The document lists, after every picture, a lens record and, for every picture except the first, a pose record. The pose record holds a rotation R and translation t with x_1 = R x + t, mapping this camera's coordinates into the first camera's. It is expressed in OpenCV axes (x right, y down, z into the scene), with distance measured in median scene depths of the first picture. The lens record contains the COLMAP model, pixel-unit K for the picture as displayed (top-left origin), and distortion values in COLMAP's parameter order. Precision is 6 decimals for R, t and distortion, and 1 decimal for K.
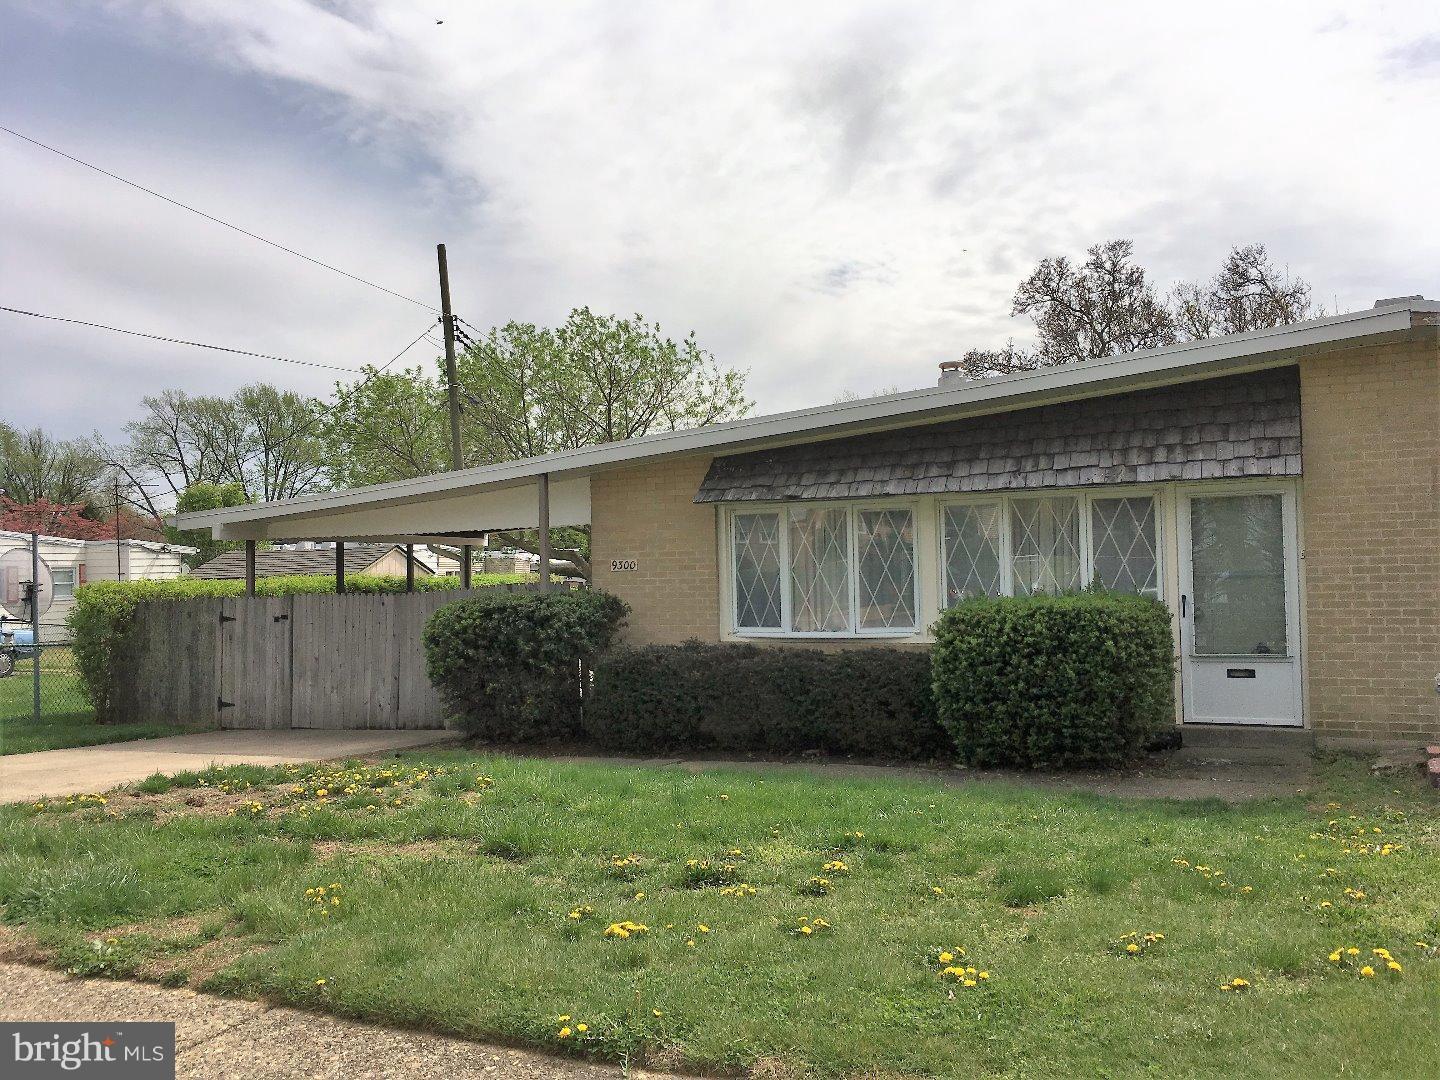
lens RADIAL K [[1227.2, 0, 728.6], [0, 1227.2, 544.1], [0, 0, 1]] dist [0.036563, -0.026447]
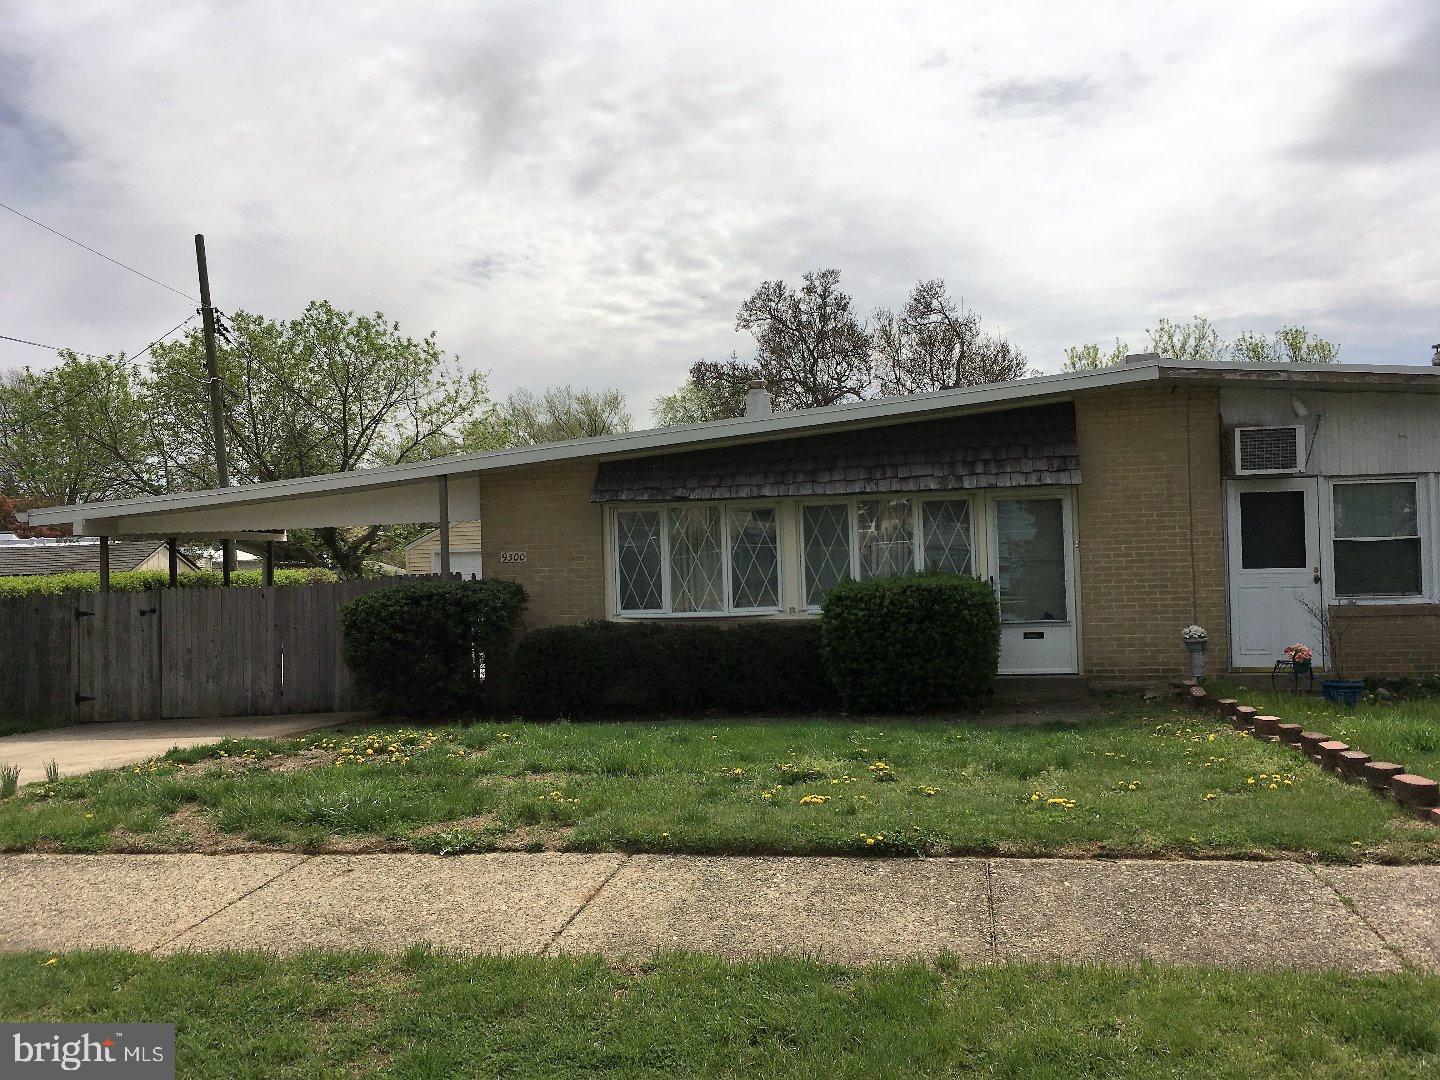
lens RADIAL K [[1227.2, 0, 728.6], [0, 1227.2, 544.1], [0, 0, 1]] dist [0.036563, -0.026447]
pose [[0.960483, -0.003649, 0.278316, -0.225070], [0.002751, 0.999990, 0.003614, 0.001983], [-0.278326, -0.002706, 0.960483, -0.141546]]
